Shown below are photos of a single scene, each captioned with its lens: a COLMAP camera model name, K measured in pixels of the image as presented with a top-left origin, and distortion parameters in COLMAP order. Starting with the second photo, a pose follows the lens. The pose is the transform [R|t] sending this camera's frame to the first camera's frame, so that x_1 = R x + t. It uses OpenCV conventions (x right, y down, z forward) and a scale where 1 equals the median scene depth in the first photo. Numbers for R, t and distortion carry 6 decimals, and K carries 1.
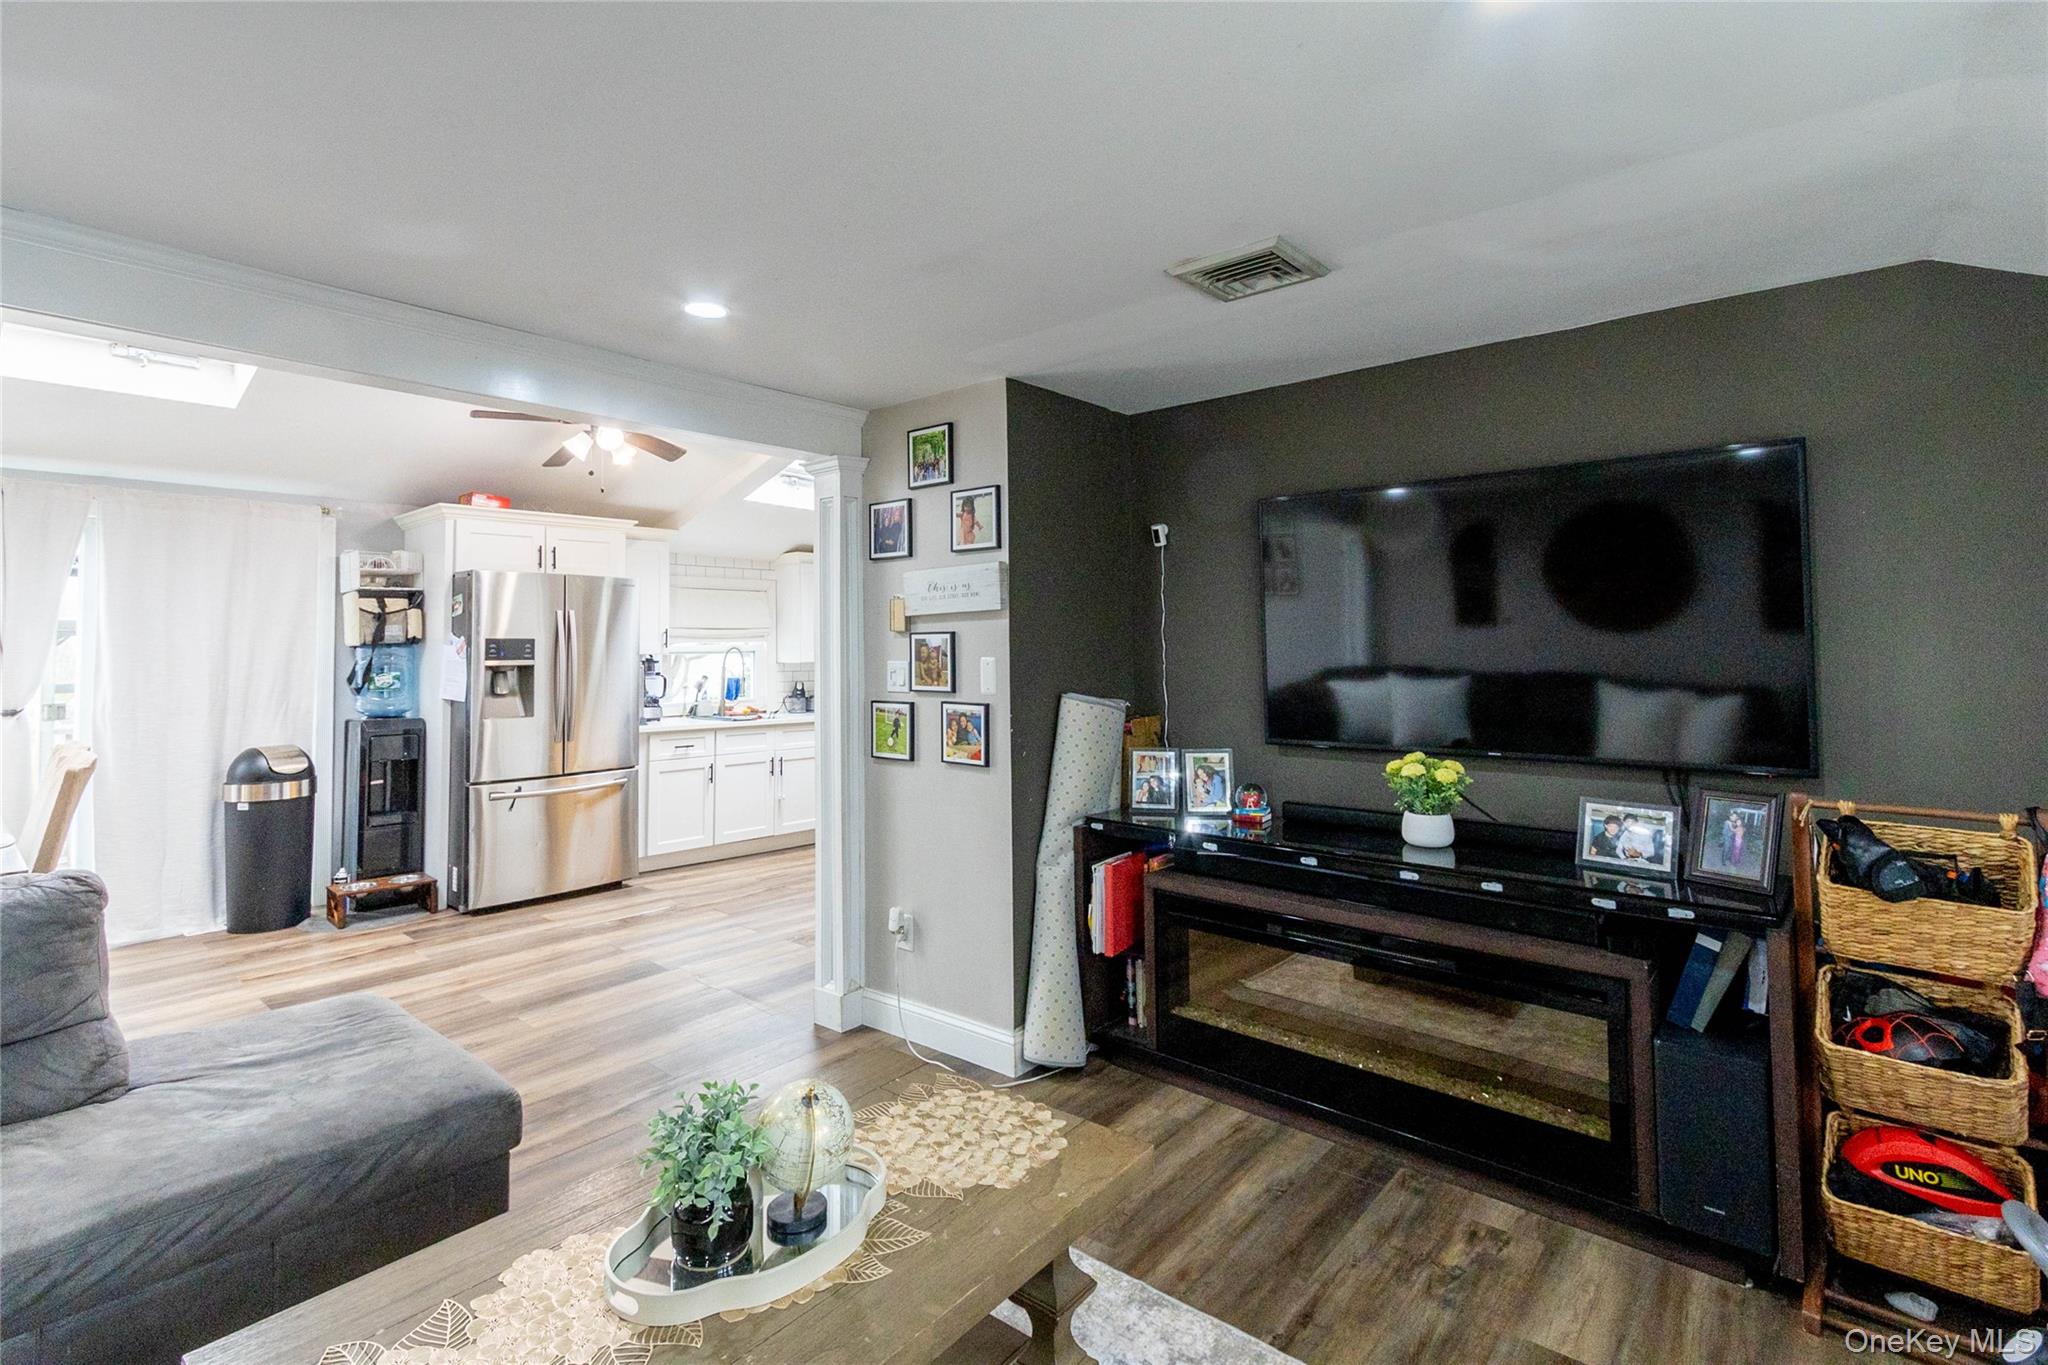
lens RADIAL K [[962.3, 0, 1015.8], [0, 962.3, 656.5], [0, 0, 1]] dist [-0.000384, 0.000375]
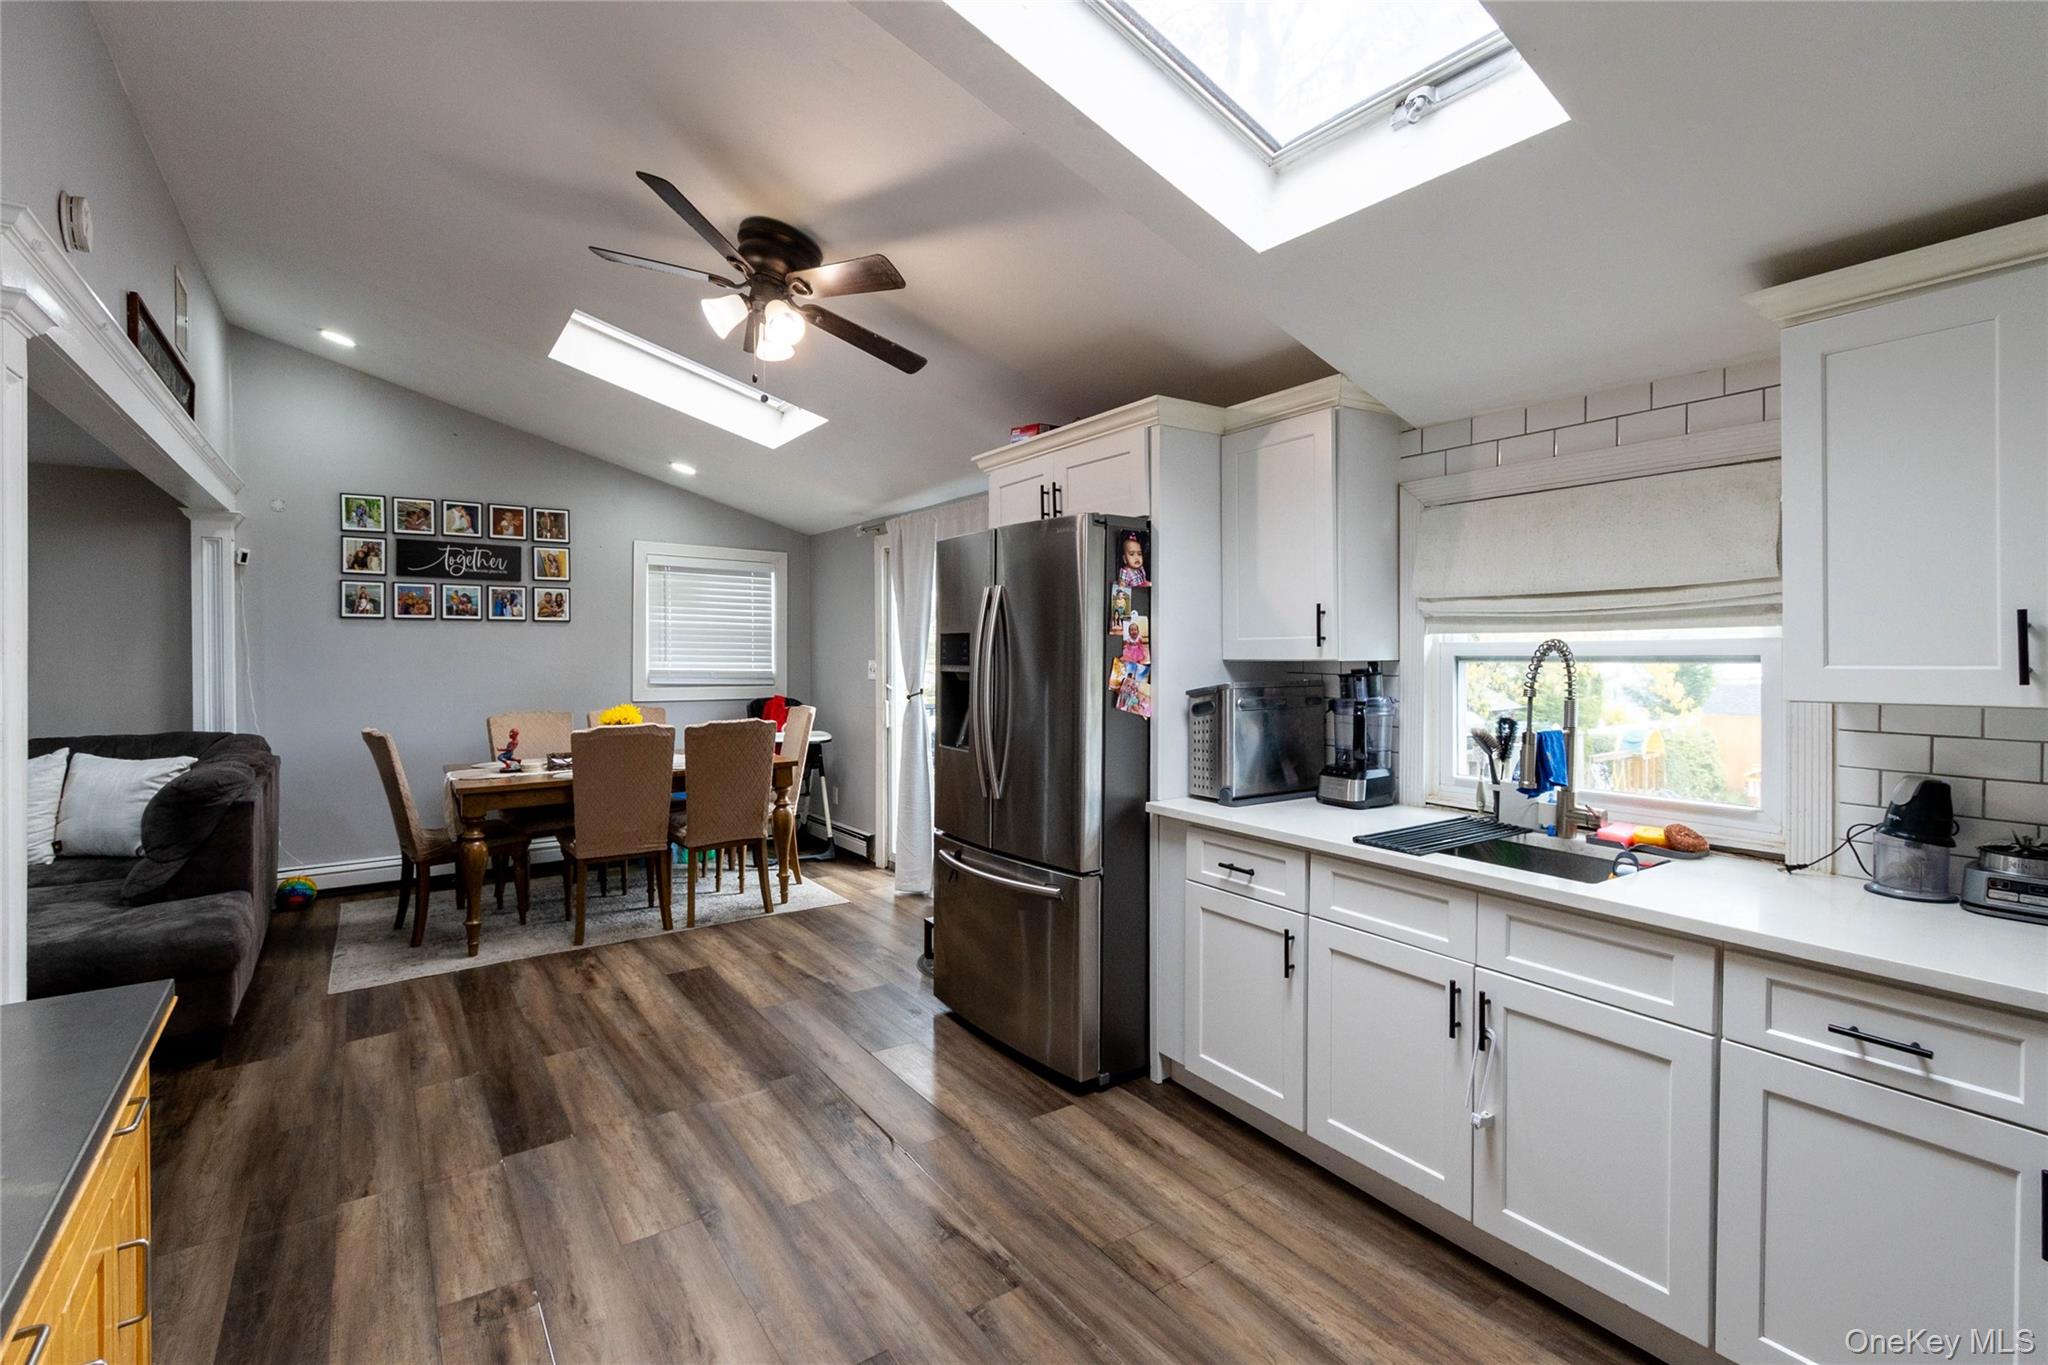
lens RADIAL K [[962.3, 0, 1015.8], [0, 962.3, 656.5], [0, 0, 1]] dist [-0.000384, 0.000375]
pose [[-0.261927, 0.005494, -0.965072, 0.097699], [-0.009194, 0.999924, 0.008188, -0.006424], [0.965044, 0.011018, -0.261856, 0.912411]]
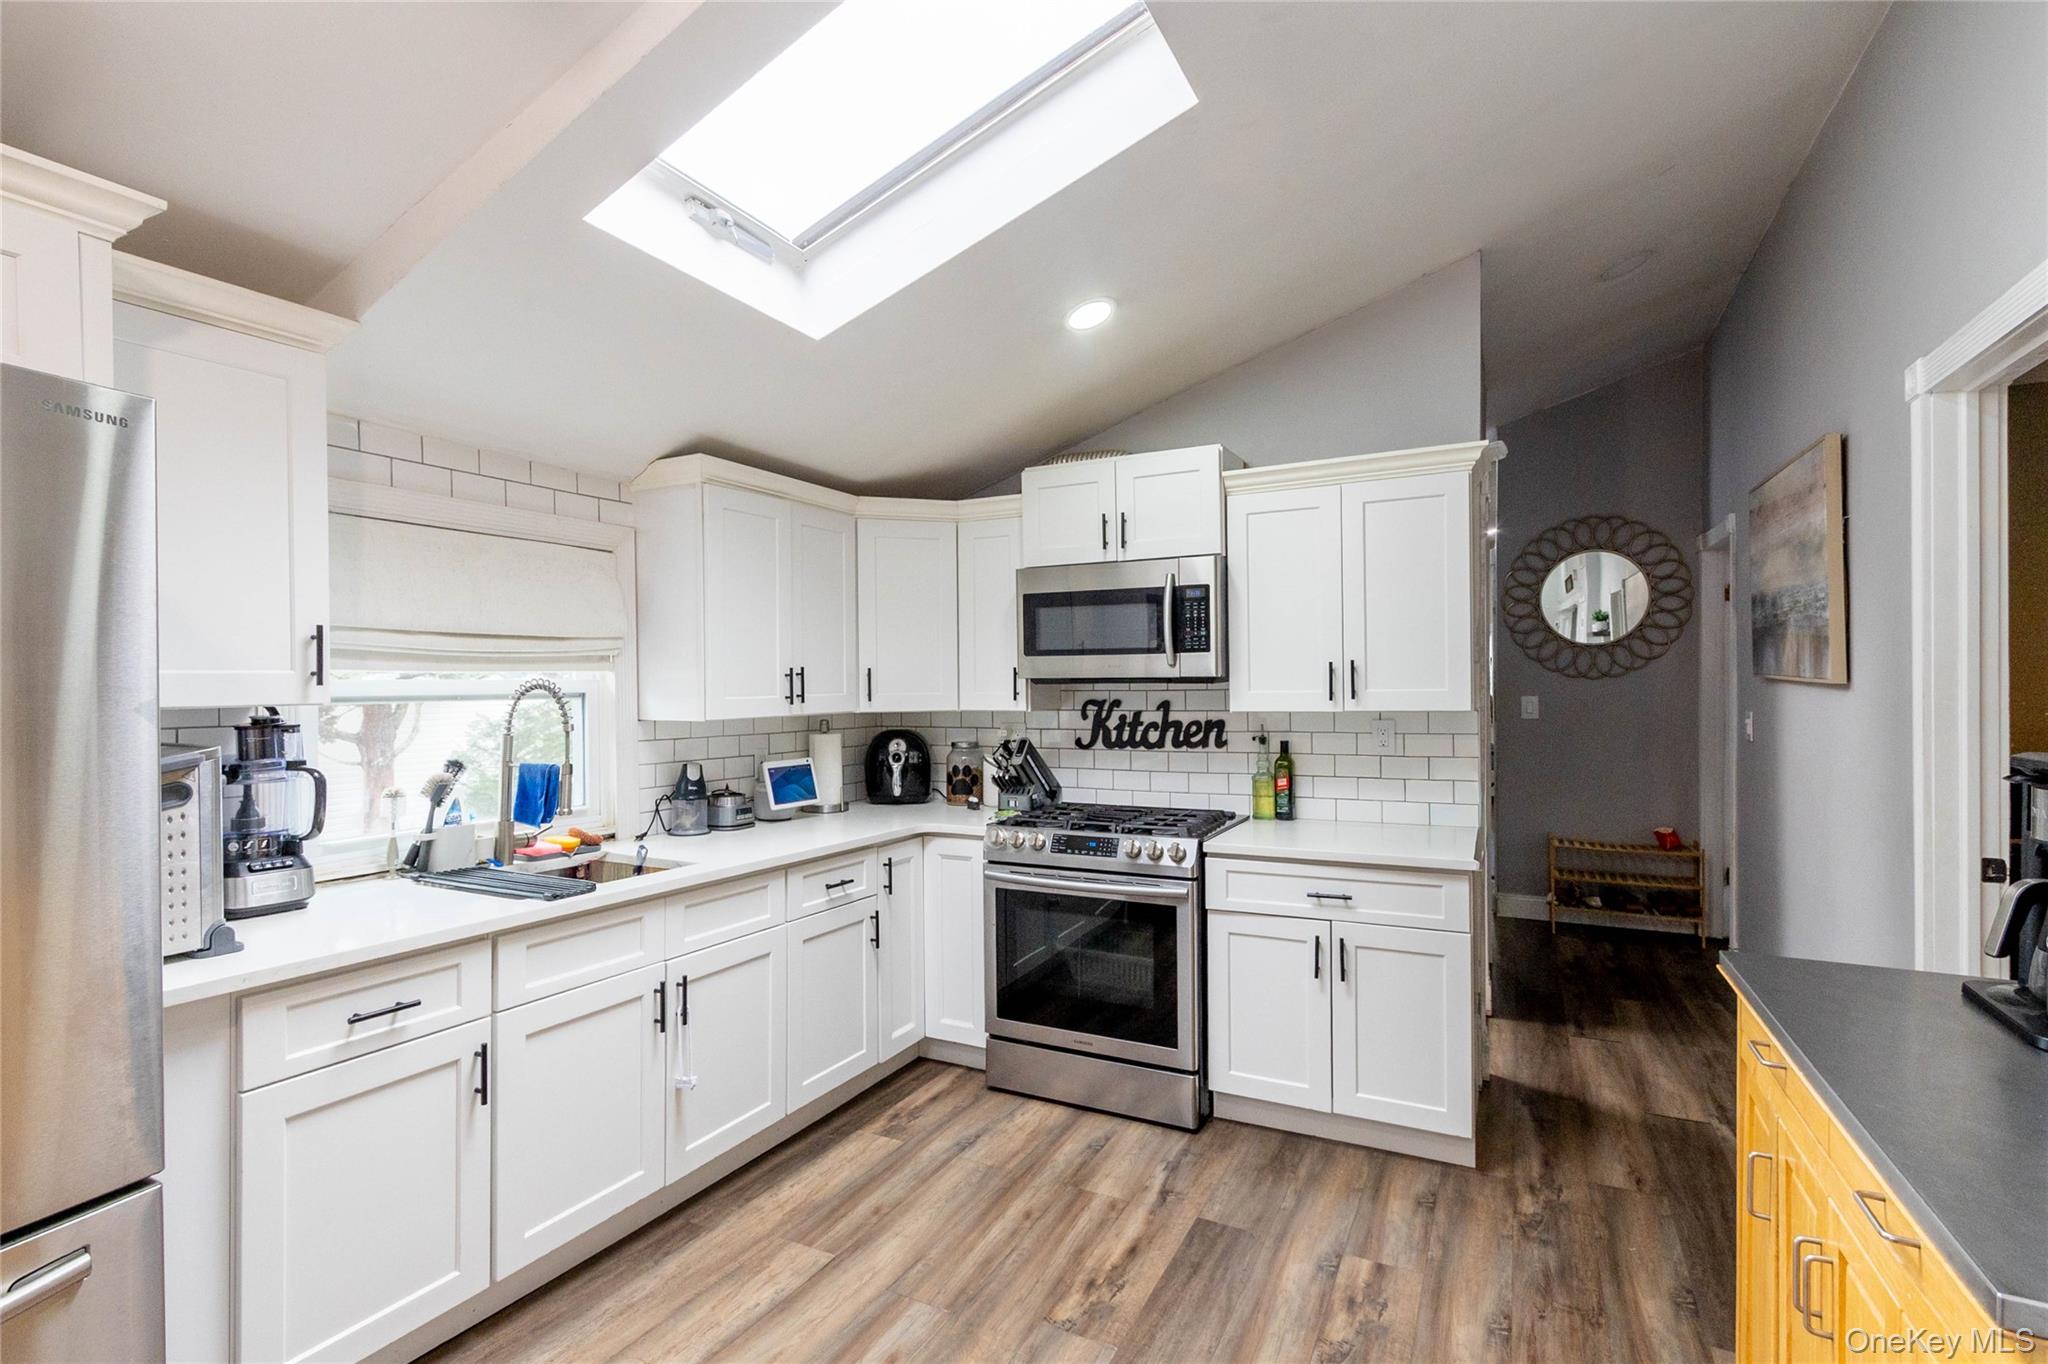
lens RADIAL K [[948.7, 0, 1027.2], [0, 948.7, 690.2], [0, 0, 1]] dist [-0.000611, -0.000165]
pose [[0.970551, -0.009378, 0.240713, -0.197193], [0.010546, 0.999938, -0.003565, -0.003713], [-0.240665, 0.005999, 0.970590, 0.594568]]
